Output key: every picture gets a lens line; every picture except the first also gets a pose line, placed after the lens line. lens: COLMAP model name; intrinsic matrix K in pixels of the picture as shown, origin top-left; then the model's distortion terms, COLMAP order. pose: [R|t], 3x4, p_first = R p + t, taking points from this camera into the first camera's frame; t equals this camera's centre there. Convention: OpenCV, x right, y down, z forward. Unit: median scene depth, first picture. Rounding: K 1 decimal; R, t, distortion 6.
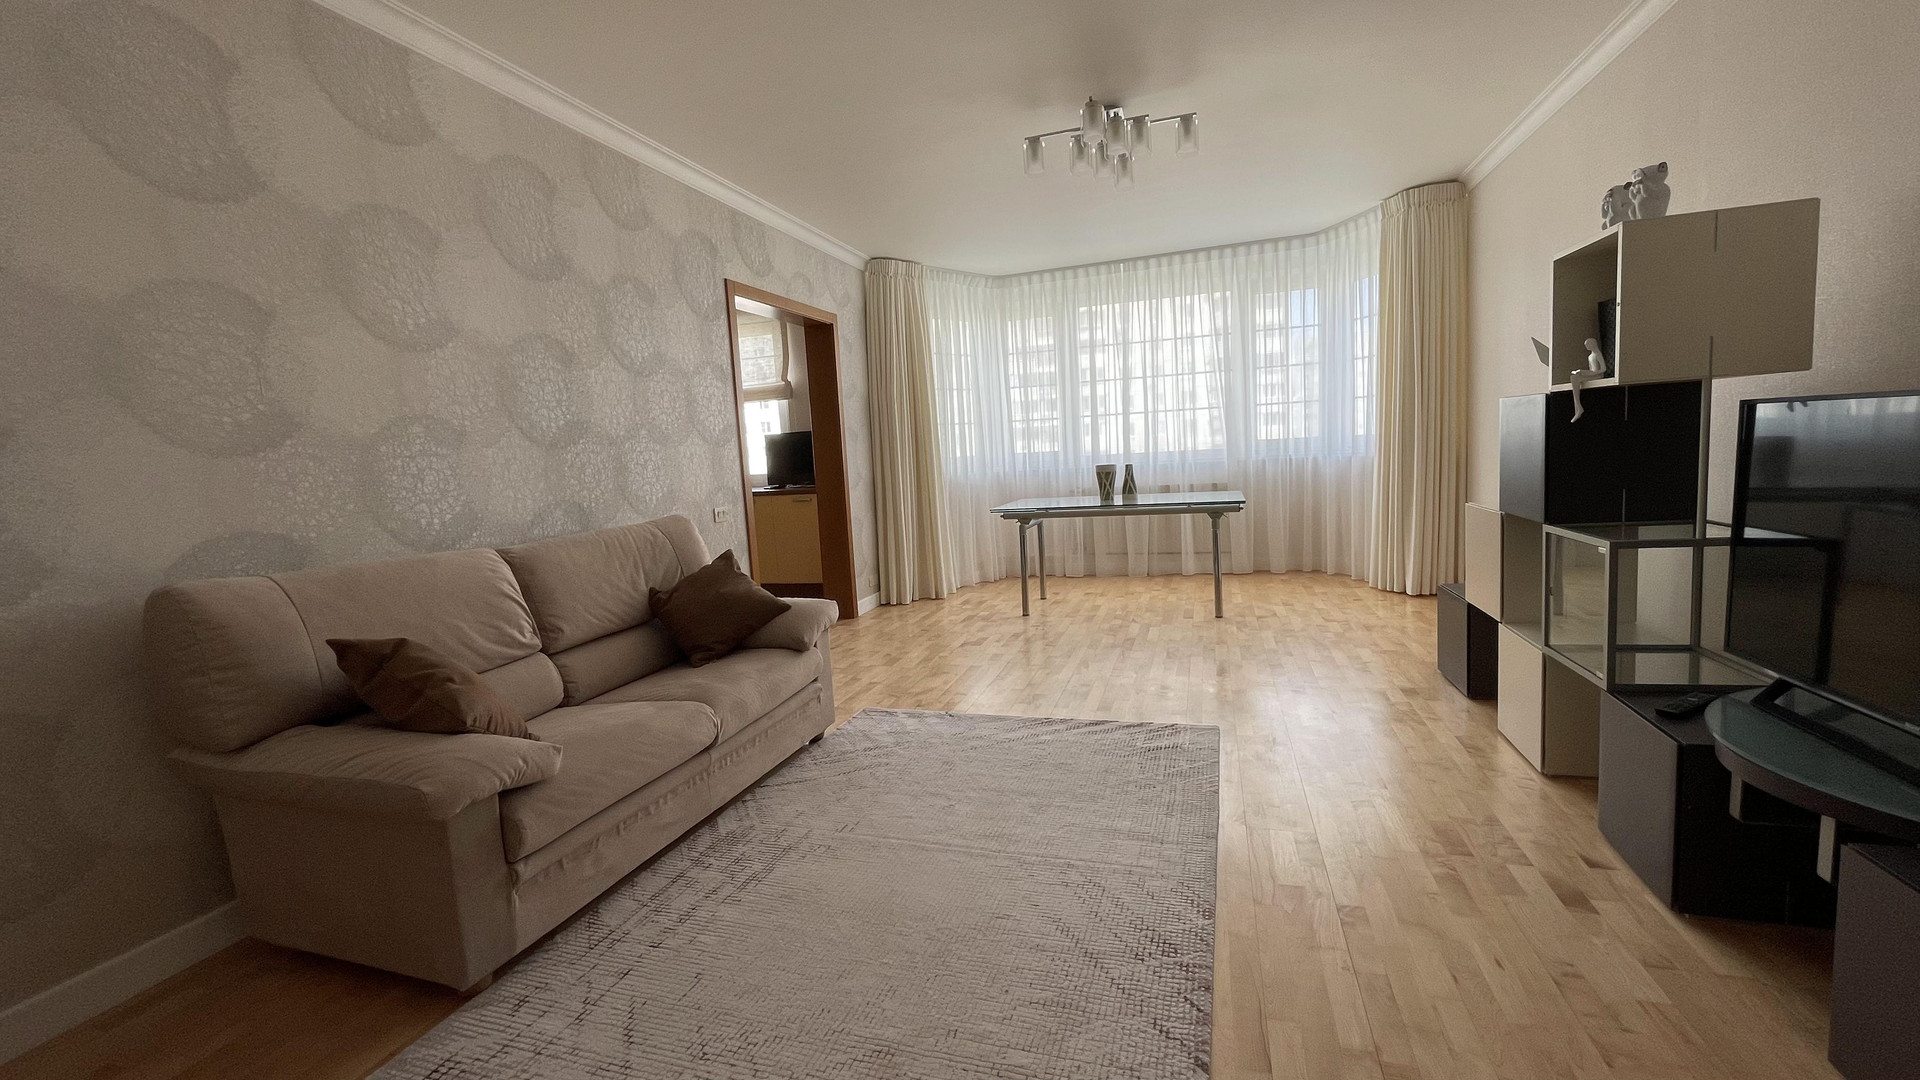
lens RADIAL K [[781.6, 0, 958.2], [0, 781.6, 532.2], [0, 0, 1]] dist [-0.001474, -0.000324]
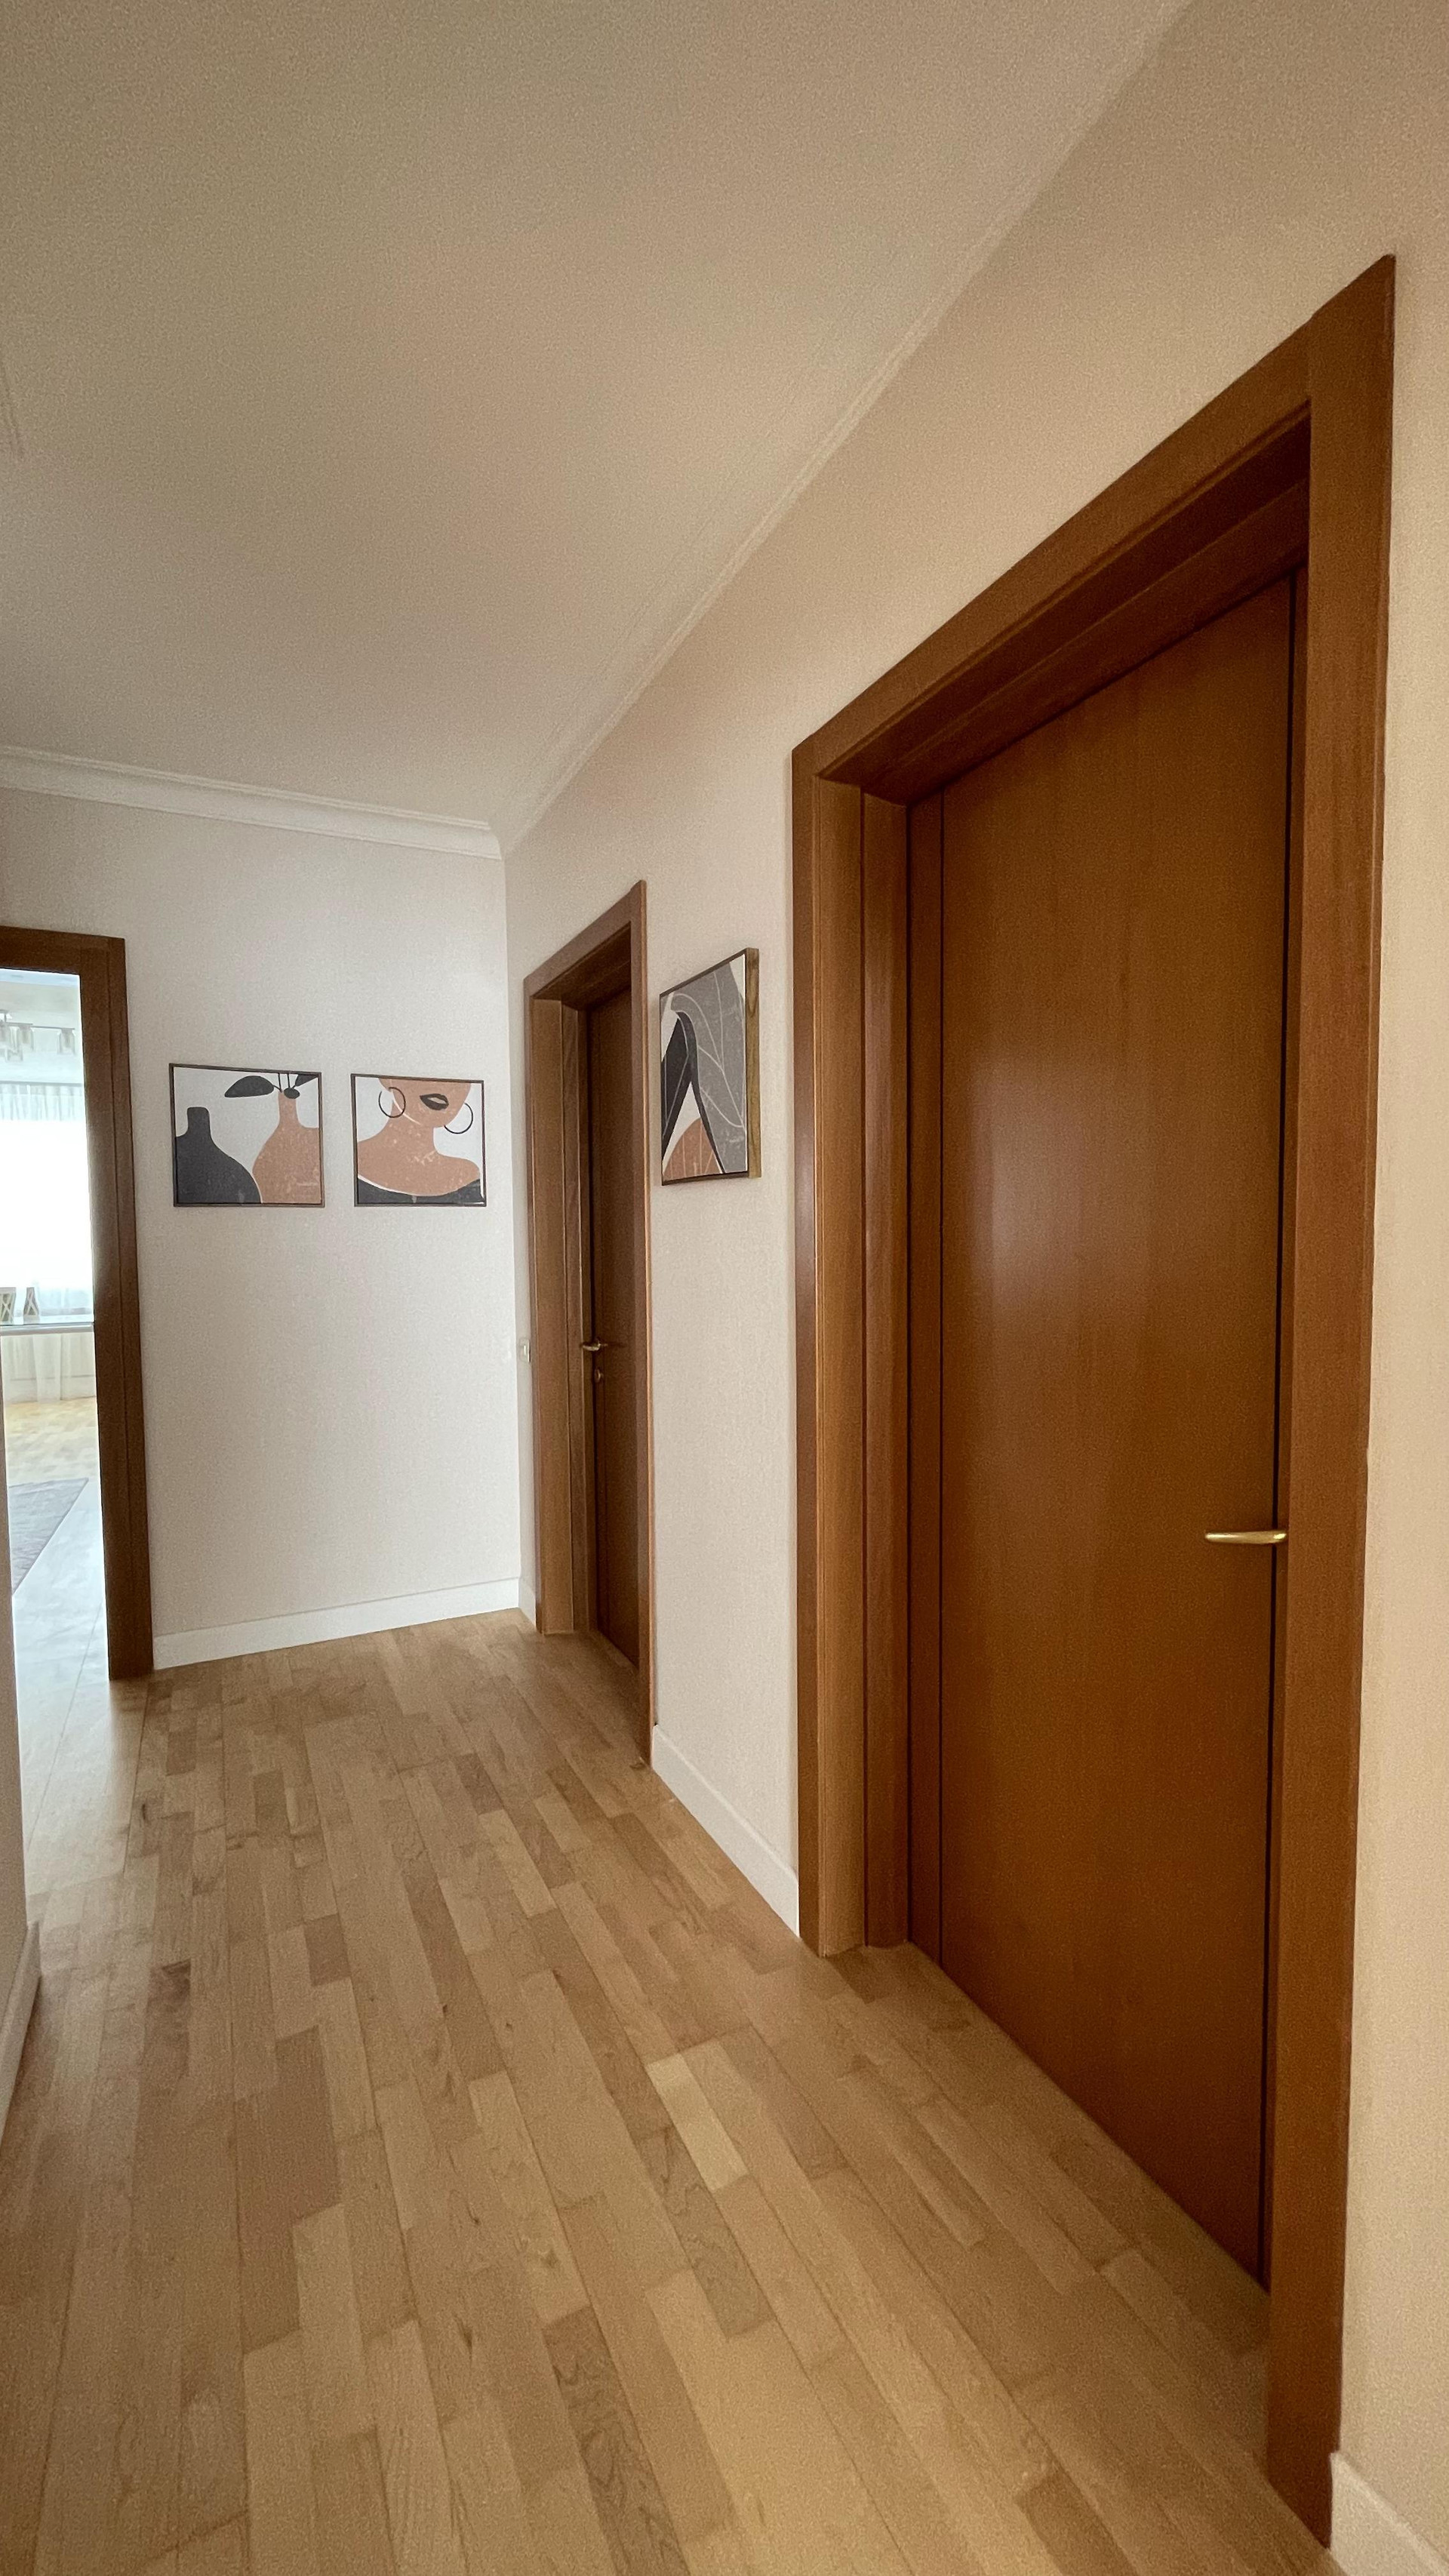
lens RADIAL K [[1048.7, 0, 728.1], [0, 1048.7, 1294.0], [0, 0, 1]] dist [-0.001474, -0.000324]
pose [[0.721282, 0.008355, 0.692591, -0.088660], [0.048581, 0.996854, -0.062619, 0.059206], [-0.690936, 0.078812, 0.718607, -0.705262]]
